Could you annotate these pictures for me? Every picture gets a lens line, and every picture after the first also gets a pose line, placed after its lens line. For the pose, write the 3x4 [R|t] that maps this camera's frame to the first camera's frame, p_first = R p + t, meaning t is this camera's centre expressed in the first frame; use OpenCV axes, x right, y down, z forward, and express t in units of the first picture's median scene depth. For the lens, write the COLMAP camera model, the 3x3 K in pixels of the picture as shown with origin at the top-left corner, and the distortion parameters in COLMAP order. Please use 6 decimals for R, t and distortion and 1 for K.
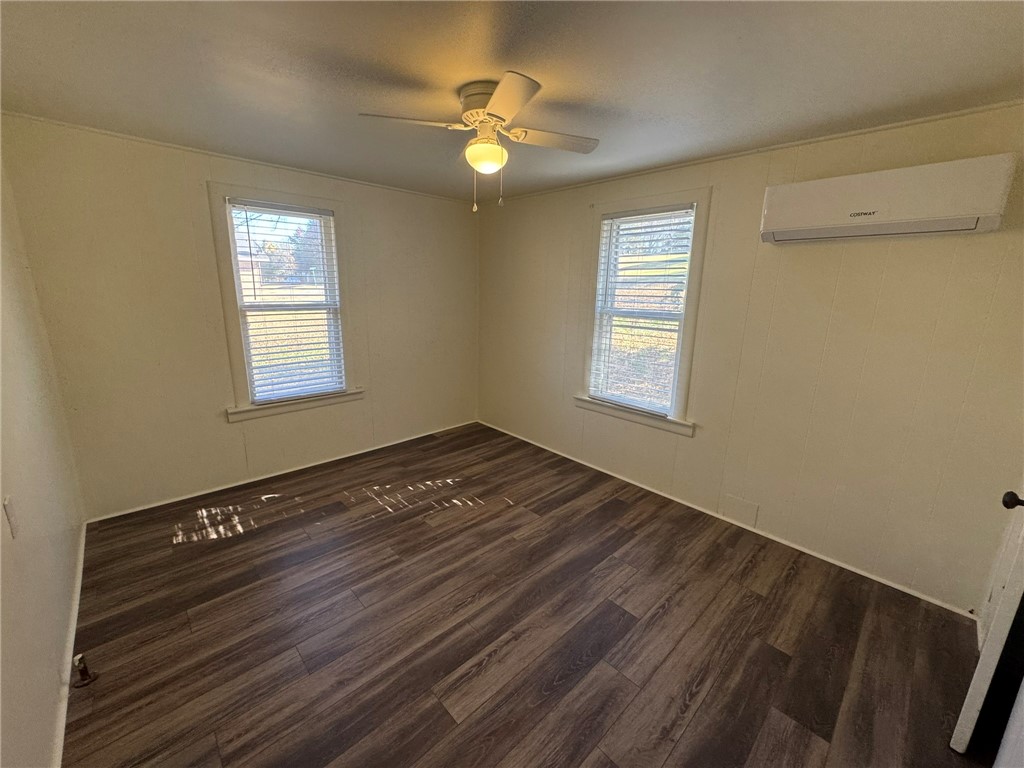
lens RADIAL K [[408.2, 0, 512.0], [0, 408.2, 384.0], [0, 0, 1]] dist [-0.002067, 0.000344]
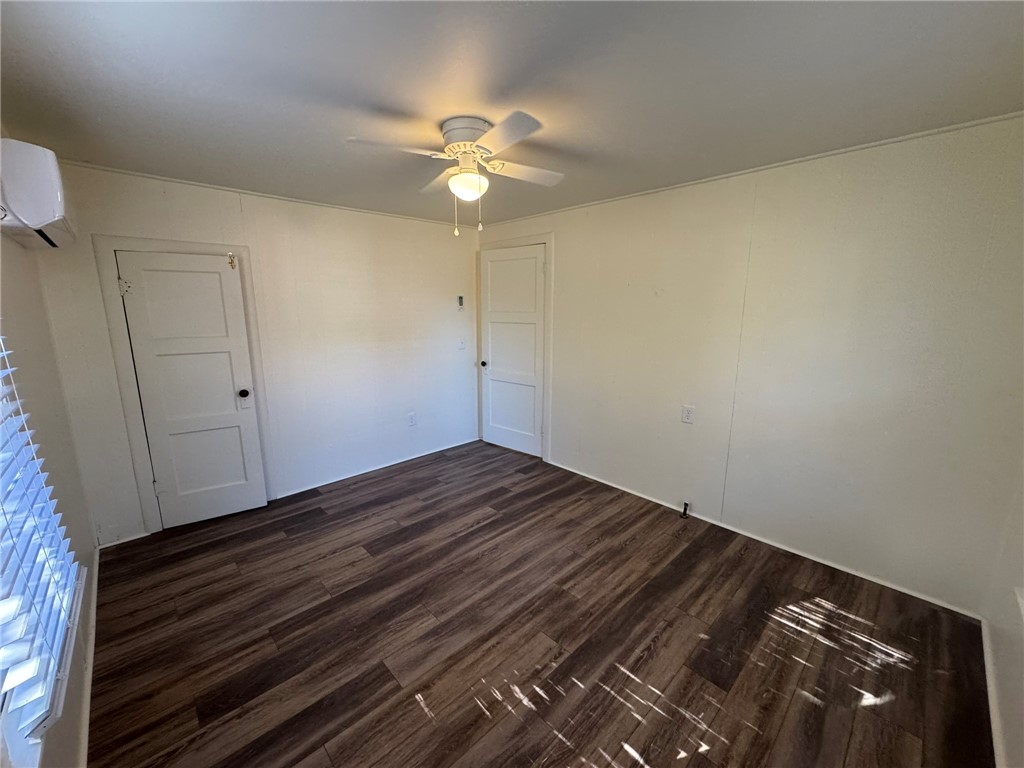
lens RADIAL K [[408.2, 0, 512.0], [0, 408.2, 384.0], [0, 0, 1]] dist [-0.002067, 0.000344]
pose [[-0.999720, -0.022248, -0.008083, -0.135645], [-0.023604, 0.911177, 0.411337, -0.390669], [-0.001786, 0.411413, -0.911447, 1.619626]]
